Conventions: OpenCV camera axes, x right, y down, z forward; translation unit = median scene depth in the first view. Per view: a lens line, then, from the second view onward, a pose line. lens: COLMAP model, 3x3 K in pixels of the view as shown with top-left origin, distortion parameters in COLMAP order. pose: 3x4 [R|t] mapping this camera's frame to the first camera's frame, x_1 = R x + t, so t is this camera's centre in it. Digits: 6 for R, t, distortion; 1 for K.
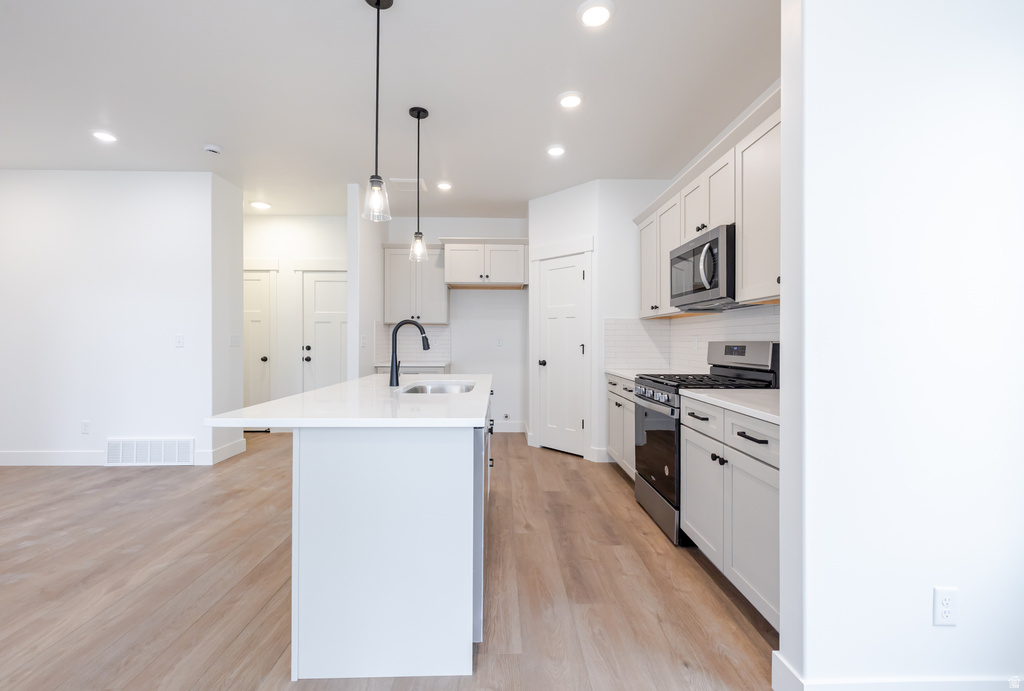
lens RADIAL K [[441.9, 0, 481.5], [0, 441.9, 336.3], [0, 0, 1]] dist [0.006139, -0.001371]
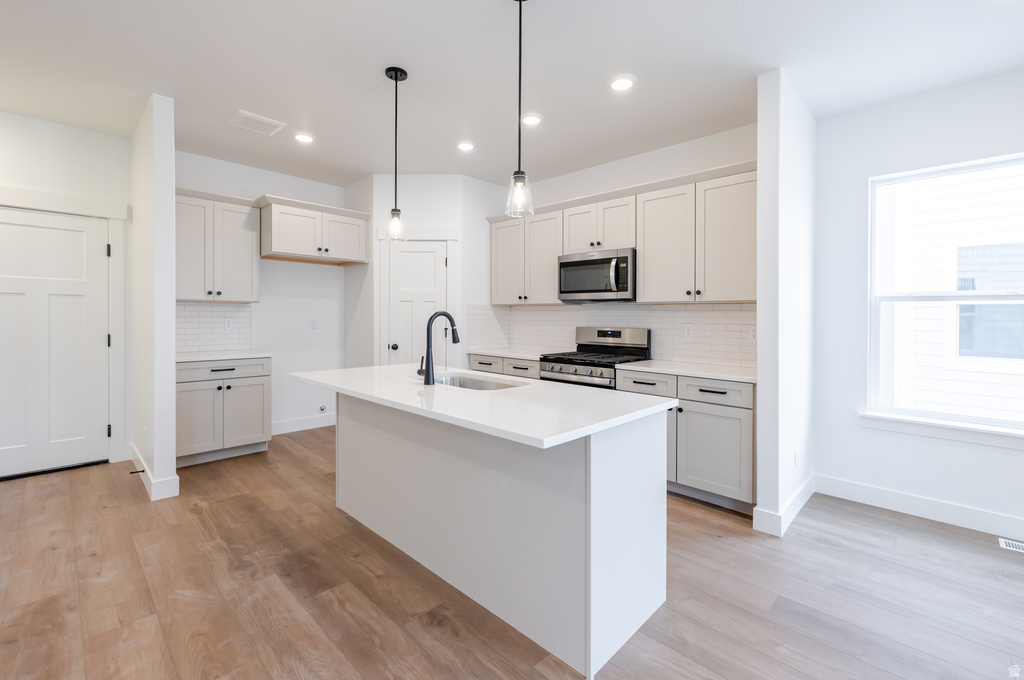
lens RADIAL K [[441.9, 0, 517.6], [0, 441.9, 318.7], [0, 0, 1]] dist [0.006139, -0.001371]
pose [[0.705253, -0.001394, 0.708955, -0.660909], [-0.012975, 0.999805, 0.014874, -0.036083], [-0.708837, -0.019689, 0.705097, 0.222560]]
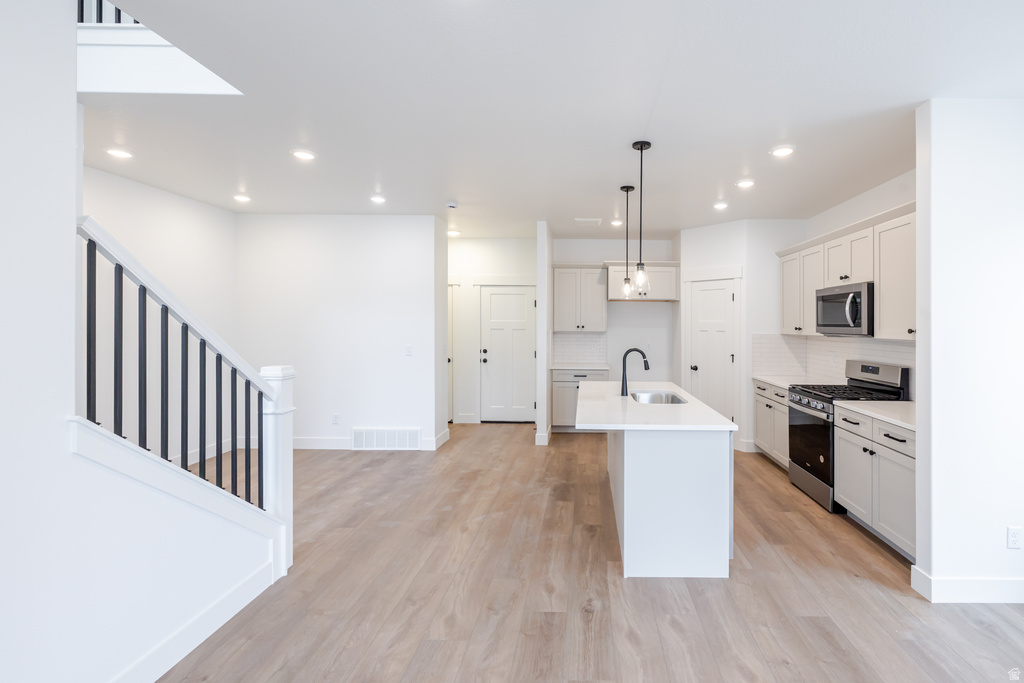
lens RADIAL K [[441.9, 0, 568.4], [0, 441.9, 322.9], [0, 0, 1]] dist [0.006139, -0.001371]
pose [[0.999670, 0.004704, -0.025239, -0.316158], [-0.004736, 0.999988, -0.001210, -0.107380], [0.025233, 0.001329, 0.999681, -0.374043]]
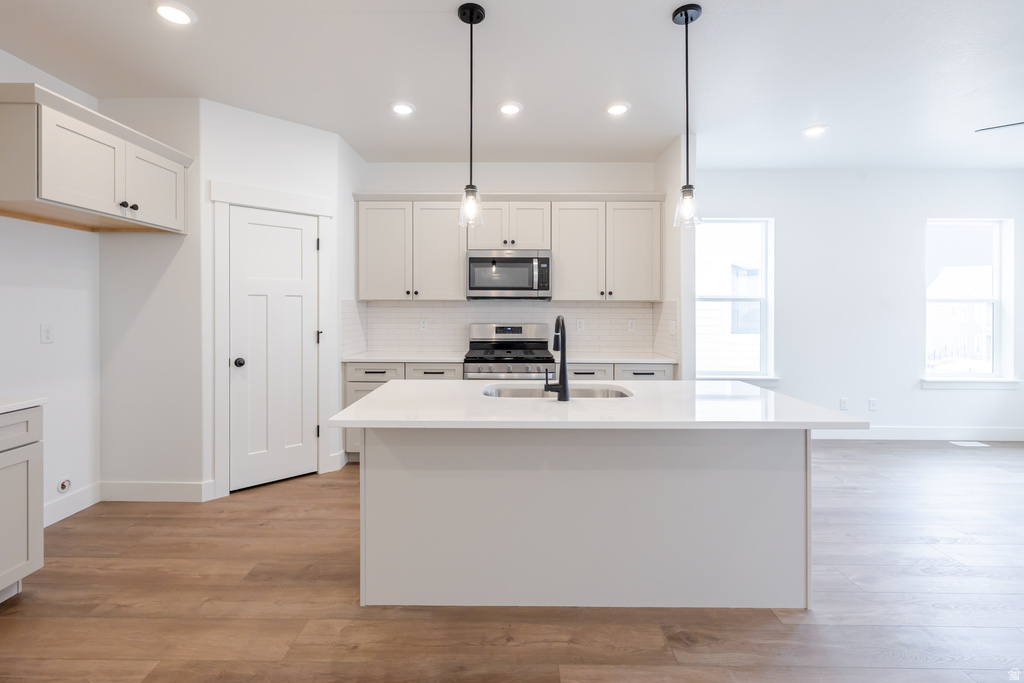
lens RADIAL K [[441.9, 0, 513.3], [0, 441.9, 307.0], [0, 0, 1]] dist [0.006139, -0.001371]
pose [[0.027065, -0.006068, 0.999615, -0.917085], [-0.011690, 0.999911, 0.006386, -0.056053], [-0.999565, -0.011858, 0.026992, 0.987395]]
